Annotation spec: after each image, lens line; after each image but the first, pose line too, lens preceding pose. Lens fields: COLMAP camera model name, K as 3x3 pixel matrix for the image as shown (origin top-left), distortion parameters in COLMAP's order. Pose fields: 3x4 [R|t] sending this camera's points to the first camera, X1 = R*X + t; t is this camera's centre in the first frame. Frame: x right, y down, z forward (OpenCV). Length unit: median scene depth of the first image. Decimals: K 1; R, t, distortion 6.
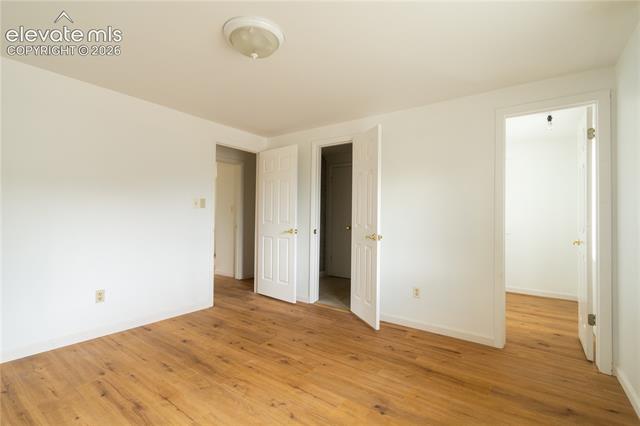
lens RADIAL K [[285.0, 0, 320.0], [0, 285.0, 214.3], [0, 0, 1]] dist [0.001058, 0.000356]
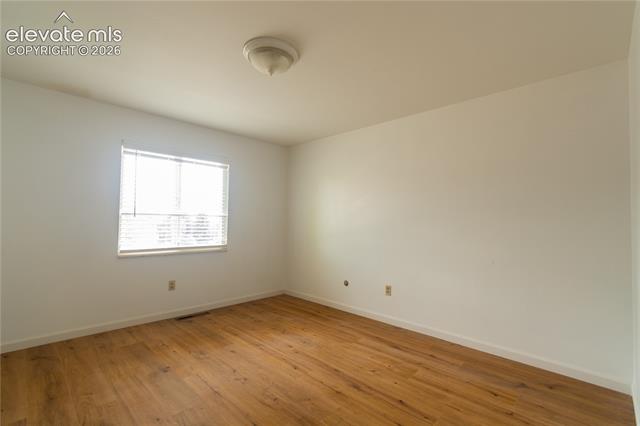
lens RADIAL K [[285.0, 0, 319.9], [0, 285.0, 214.1], [0, 0, 1]] dist [0.001058, 0.000356]
pose [[-0.987242, -0.027332, 0.156866, -0.616378], [-0.033314, 0.998810, -0.035633, 0.013471], [-0.155705, -0.040404, -0.986977, 2.076979]]
